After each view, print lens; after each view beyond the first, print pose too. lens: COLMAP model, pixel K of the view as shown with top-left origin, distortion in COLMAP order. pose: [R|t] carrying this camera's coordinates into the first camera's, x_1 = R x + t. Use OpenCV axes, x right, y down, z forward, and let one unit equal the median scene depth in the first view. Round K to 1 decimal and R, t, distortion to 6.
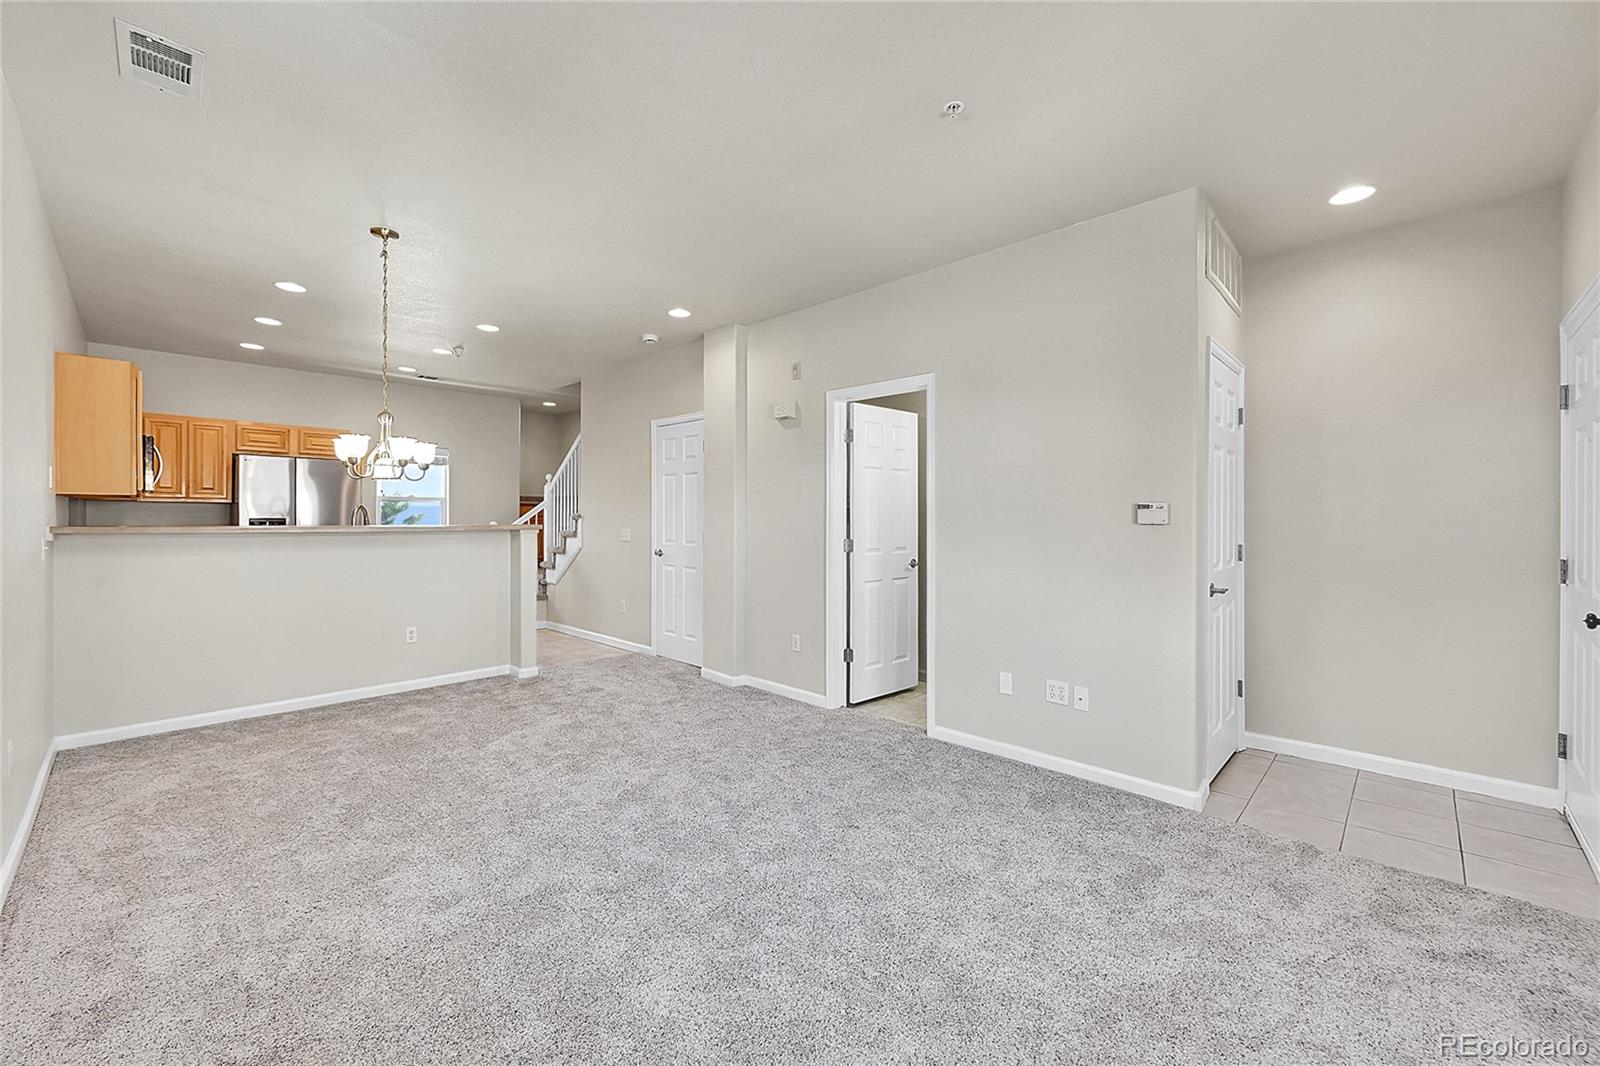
lens RADIAL K [[638.8, 0, 805.9], [0, 638.8, 508.8], [0, 0, 1]] dist [0.000396, 0.000230]
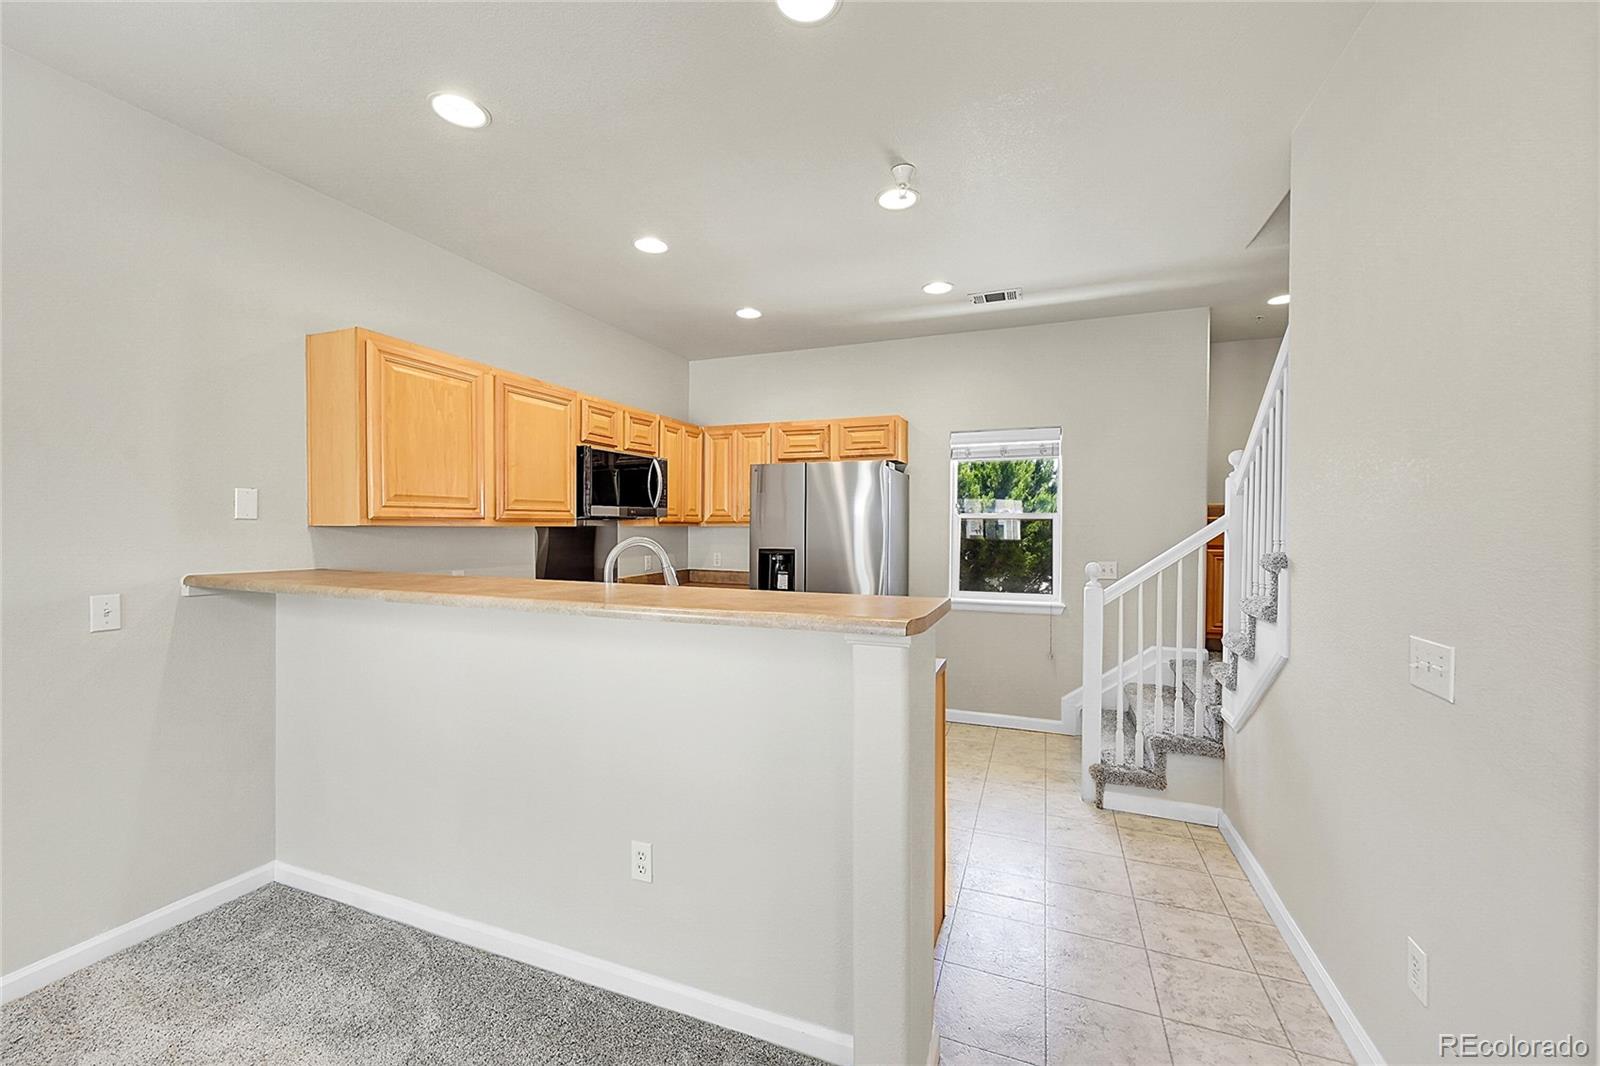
lens RADIAL K [[635.9, 0, 797.8], [0, 635.9, 540.4], [0, 0, 1]] dist [0.000139, 0.000017]
pose [[0.381872, 0.014744, -0.924098, -0.161435], [0.006343, 0.999807, 0.018574, -0.007848], [0.924194, -0.012955, 0.381704, 0.706822]]
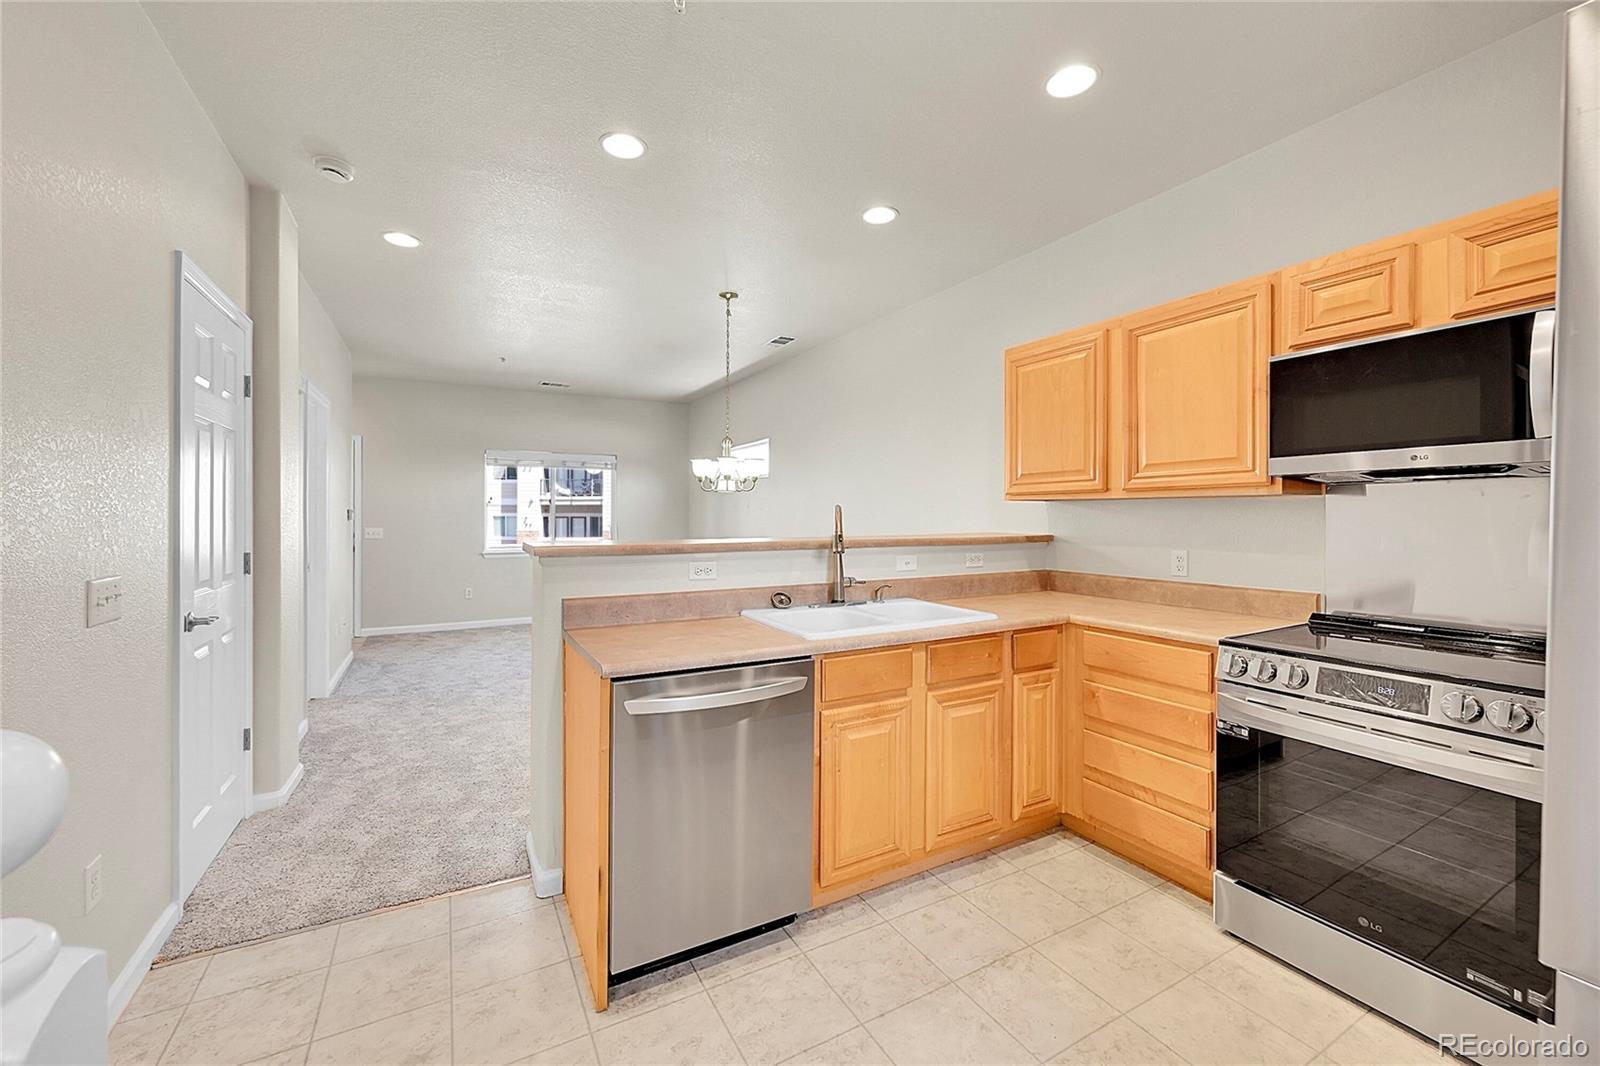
lens RADIAL K [[636.5, 0, 795.3], [0, 636.5, 518.1], [0, 0, 1]] dist [0.000021, -0.000025]
pose [[-0.954480, -0.008150, 0.298164, -0.630444], [-0.008547, 0.999963, -0.000029, 0.004649], [-0.298153, -0.002576, -0.954515, 1.161828]]
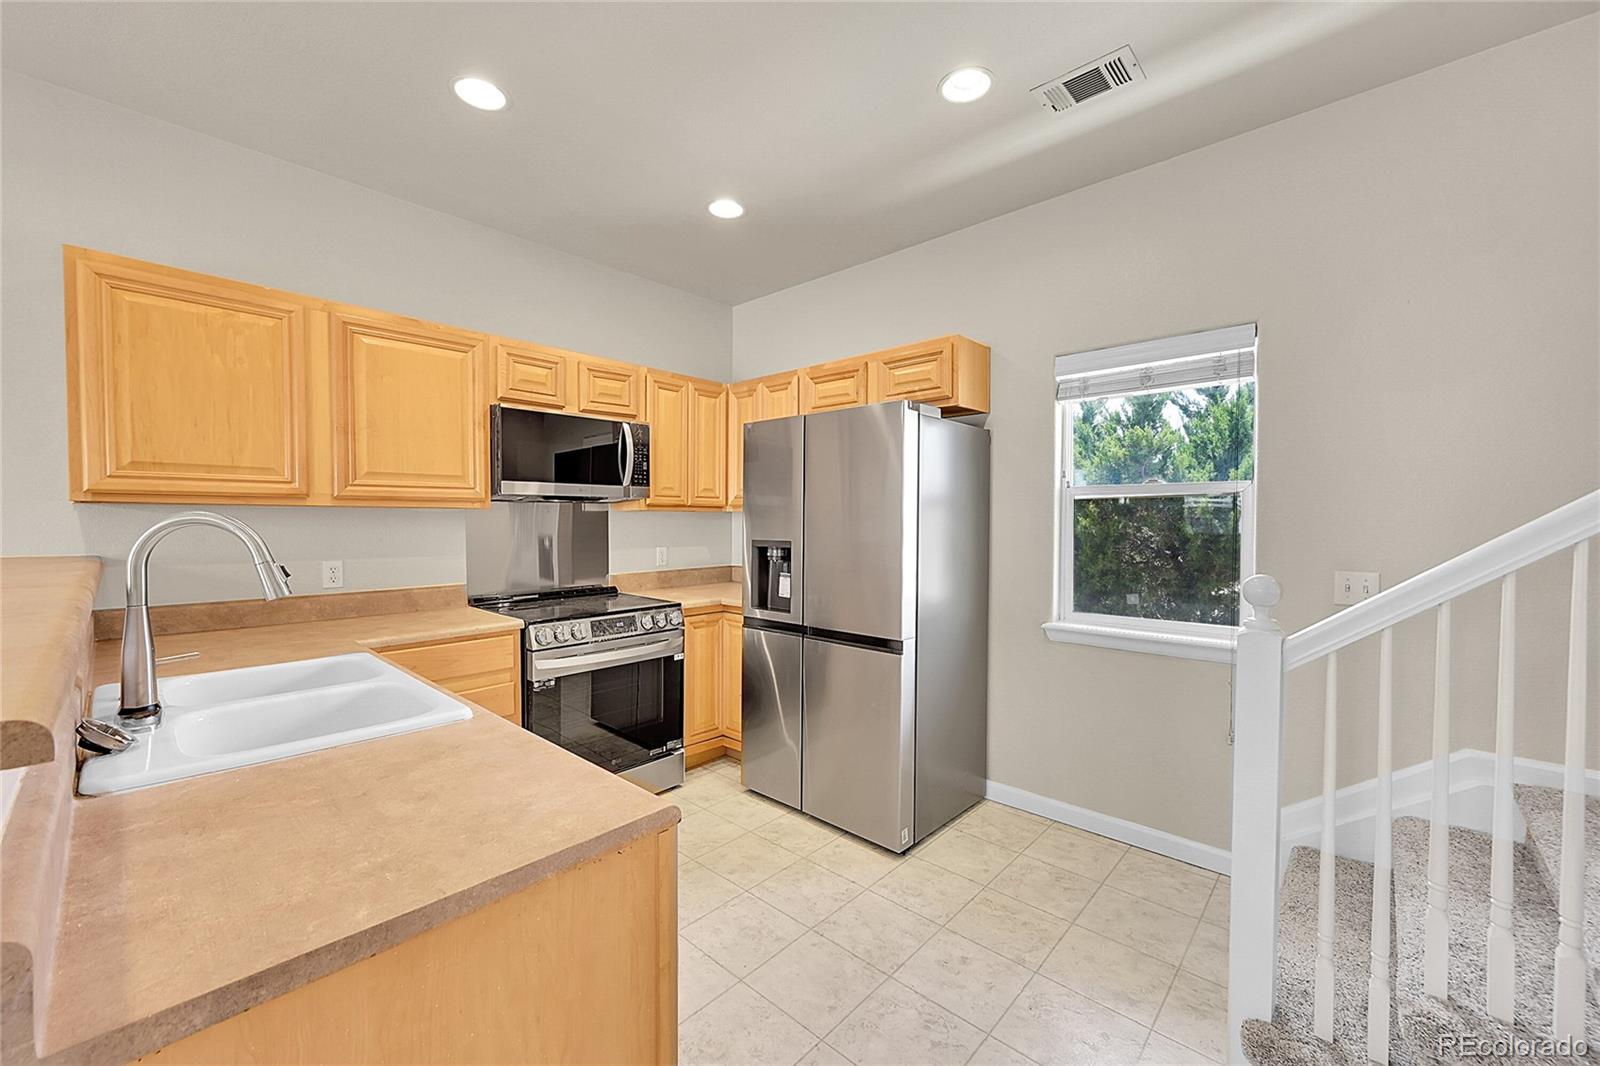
lens RADIAL K [[633.7, 0, 797.3], [0, 633.7, 538.4], [0, 0, 1]] dist [-0.000101, 0.000015]
pose [[0.017487, 0.020516, -0.999637, -0.319727], [0.005025, 0.999775, 0.020606, 0.002443], [0.999834, -0.005384, 0.017380, 0.956783]]
